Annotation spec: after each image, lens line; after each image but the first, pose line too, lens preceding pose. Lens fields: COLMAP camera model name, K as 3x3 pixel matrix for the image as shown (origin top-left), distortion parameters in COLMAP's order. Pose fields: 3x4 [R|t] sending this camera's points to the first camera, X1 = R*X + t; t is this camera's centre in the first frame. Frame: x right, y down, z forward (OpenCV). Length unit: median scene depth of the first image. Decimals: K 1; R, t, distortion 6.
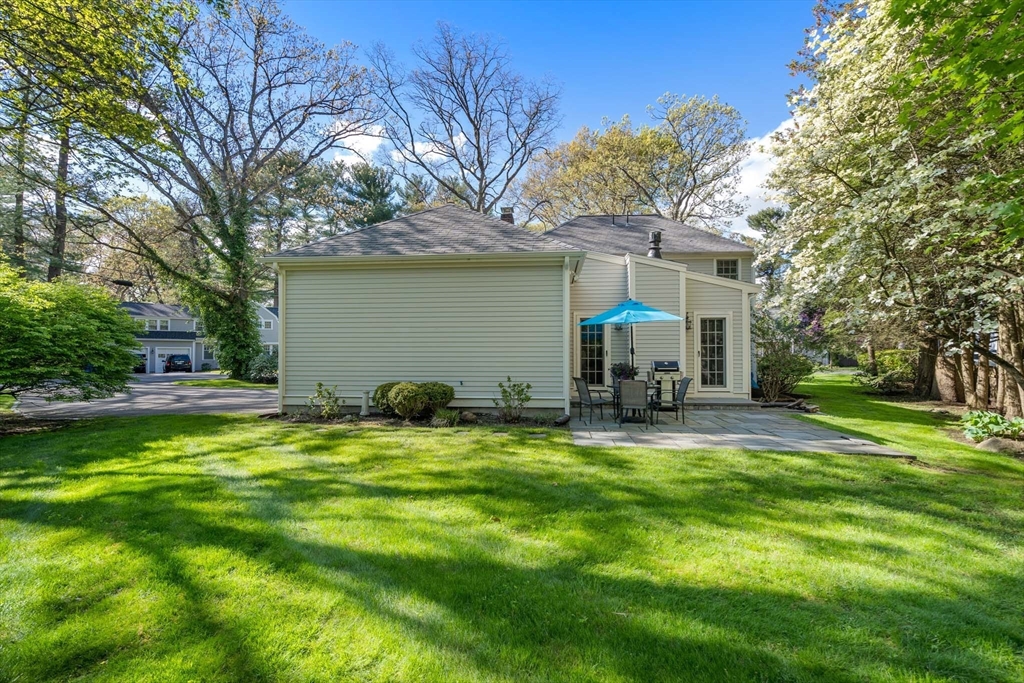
lens RADIAL K [[468.0, 0, 512.0], [0, 468.0, 341.5], [0, 0, 1]] dist [0.000840, 0.000325]
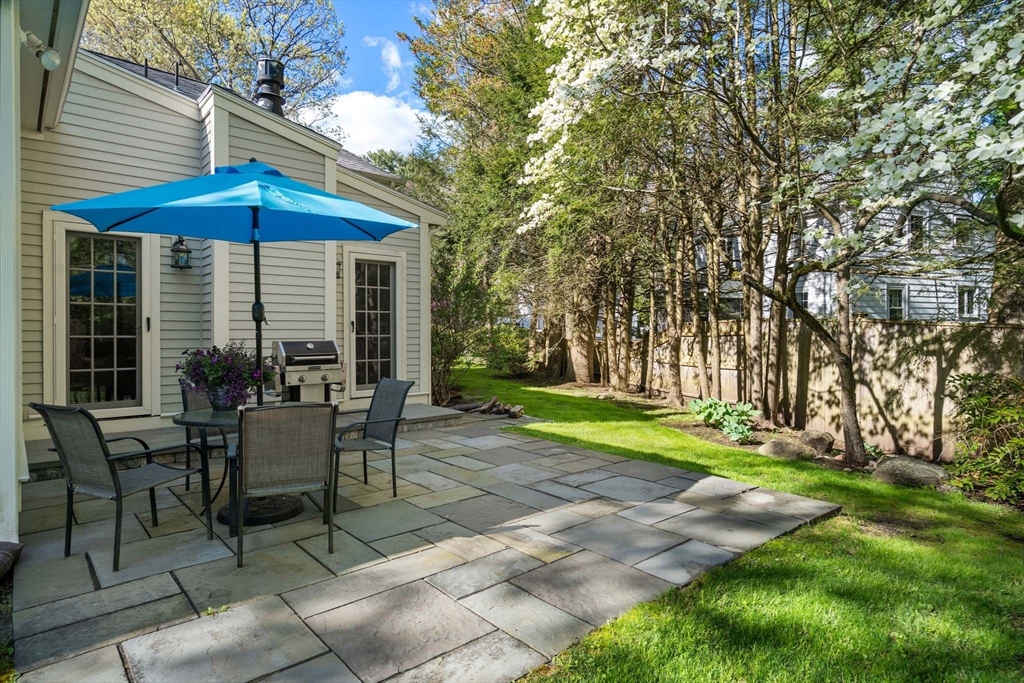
lens RADIAL K [[564.4, 0, 515.1], [0, 564.4, 338.4], [0, 0, 1]] dist [0.001361, -0.000014]
pose [[0.684271, -0.007596, 0.729188, 0.061624], [-0.020717, 0.999340, 0.029851, 0.016840], [-0.728933, -0.035533, 0.683662, 0.431292]]
